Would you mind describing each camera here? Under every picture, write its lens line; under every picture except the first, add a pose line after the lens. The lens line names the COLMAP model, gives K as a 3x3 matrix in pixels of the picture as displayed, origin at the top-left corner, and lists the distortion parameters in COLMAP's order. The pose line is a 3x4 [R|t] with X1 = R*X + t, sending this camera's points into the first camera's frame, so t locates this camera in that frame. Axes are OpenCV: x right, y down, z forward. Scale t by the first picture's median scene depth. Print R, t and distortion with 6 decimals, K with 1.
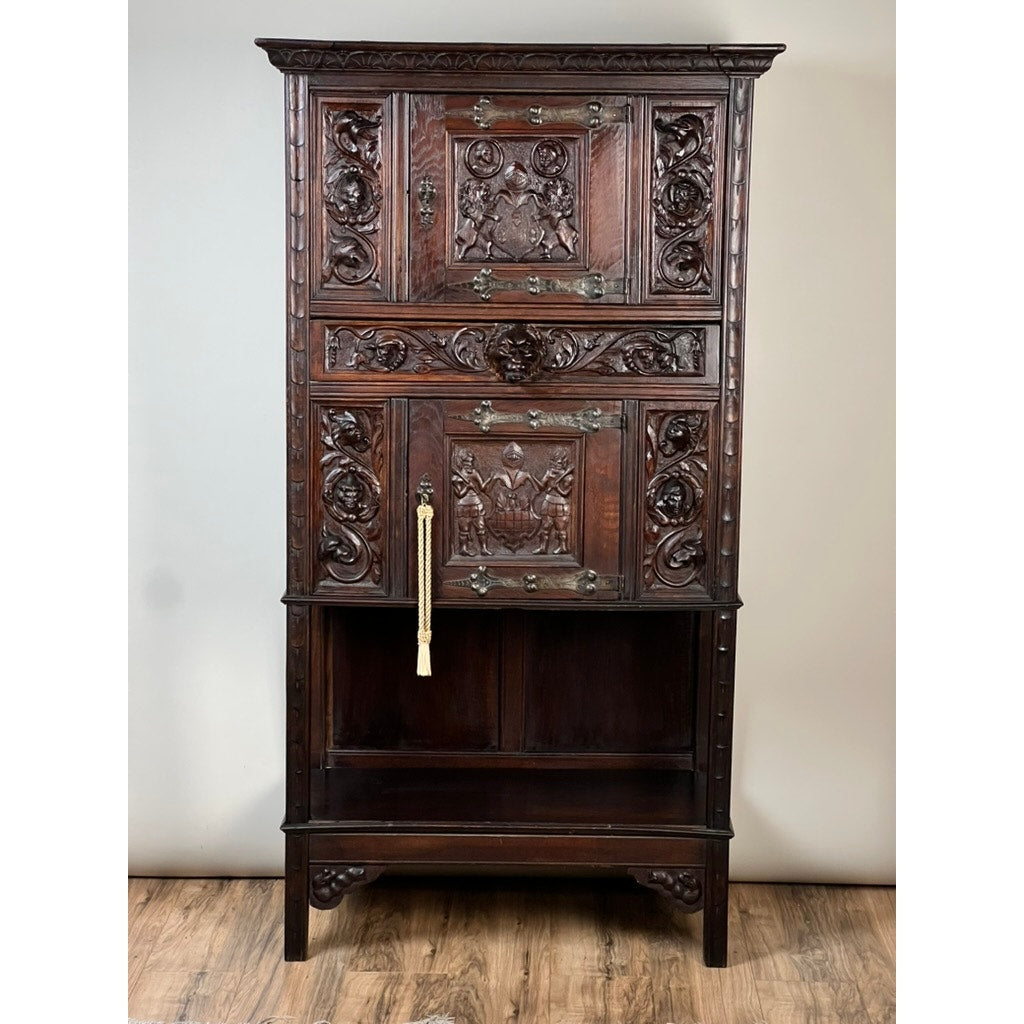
lens RADIAL K [[2261.9, 0, 515.2], [0, 2261.9, 513.5], [0, 0, 1]] dist [-0.202842, 6.165247]
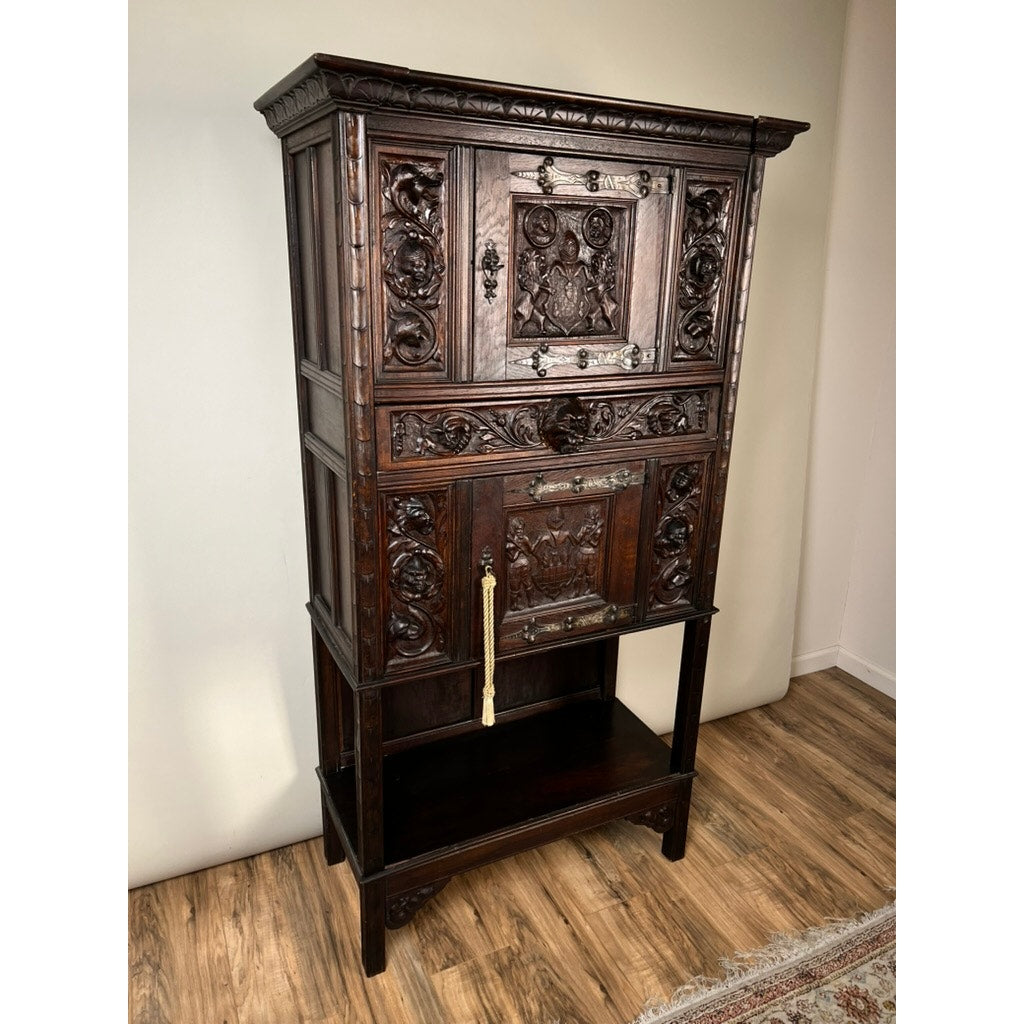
lens RADIAL K [[769.3, 0, 511.7], [0, 769.3, 519.1], [0, 0, 1]] dist [0.053793, -0.060314]
pose [[0.893328, -0.130352, 0.430084, -0.182210], [0.060525, 0.983188, 0.172273, -0.091419], [-0.445310, -0.127865, 0.886199, 0.690581]]
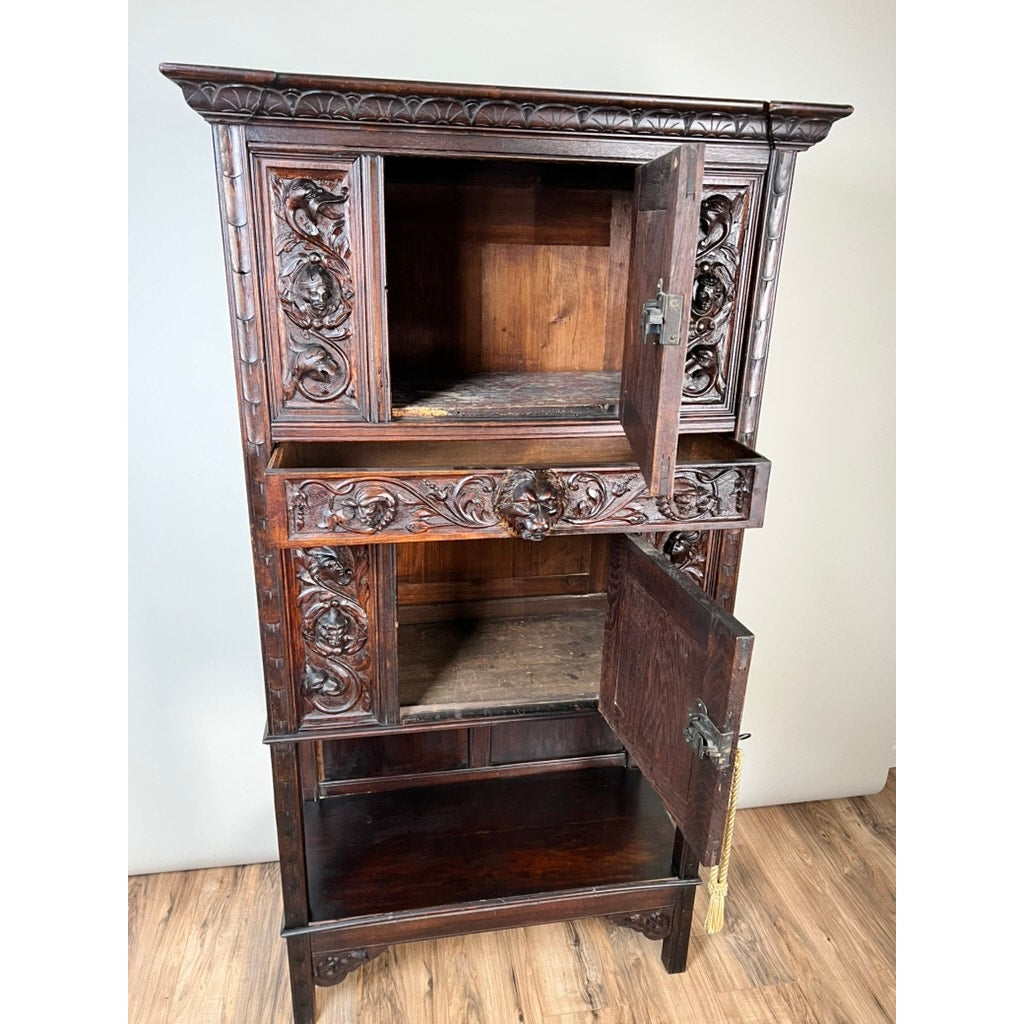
lens RADIAL K [[771.1, 0, 514.0], [0, 771.1, 516.8], [0, 0, 1]] dist [0.037768, -0.043913]
pose [[0.983045, -0.050268, 0.176341, -0.055004], [0.017461, 0.982982, 0.182871, -0.110737], [-0.182533, -0.176692, 0.967193, 0.702883]]
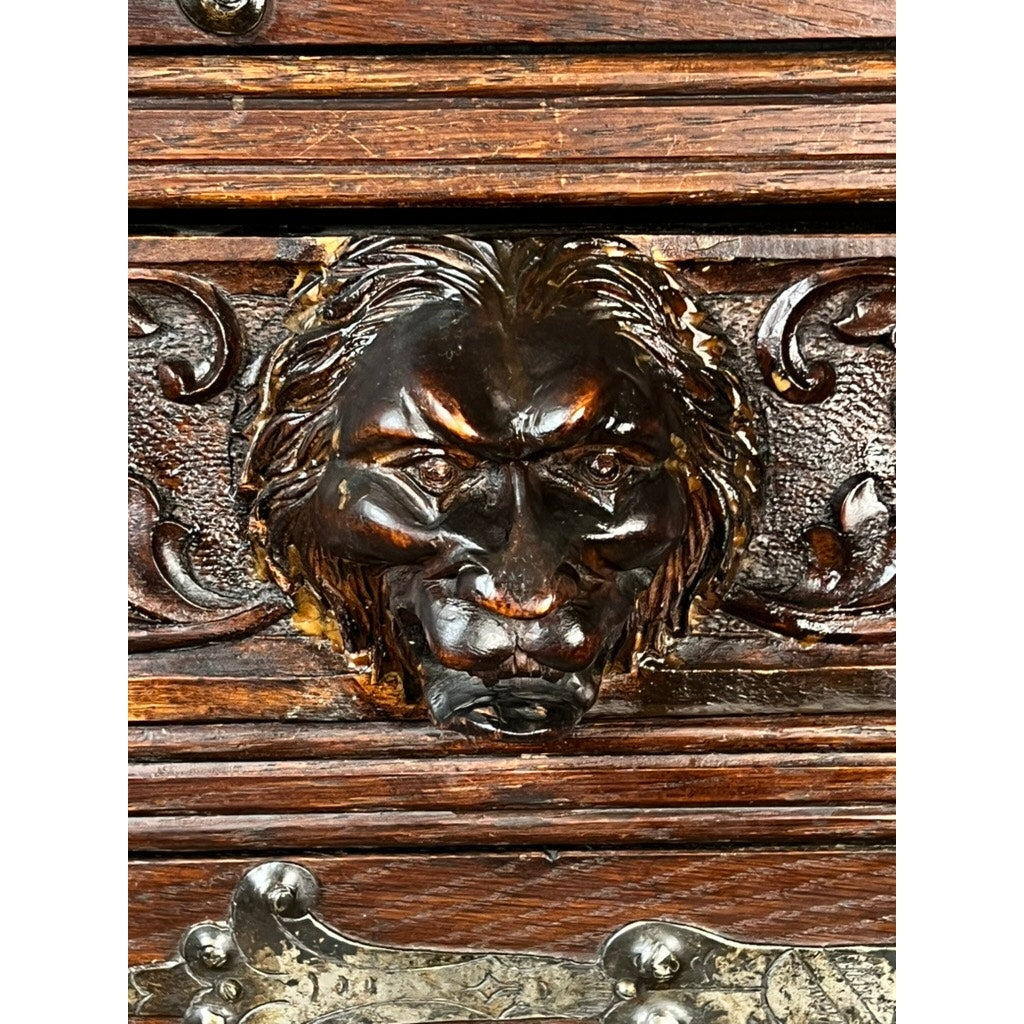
lens RADIAL K [[2238.7, 0, 512.0], [0, 2238.7, 512.0], [0, 0, 1]] dist [0.143416, -0.054304]
pose [[0.999768, -0.021238, 0.003592, 0.000099], [0.020649, 0.992461, 0.120807, -0.083856], [-0.006130, -0.120704, 0.992670, 0.884845]]
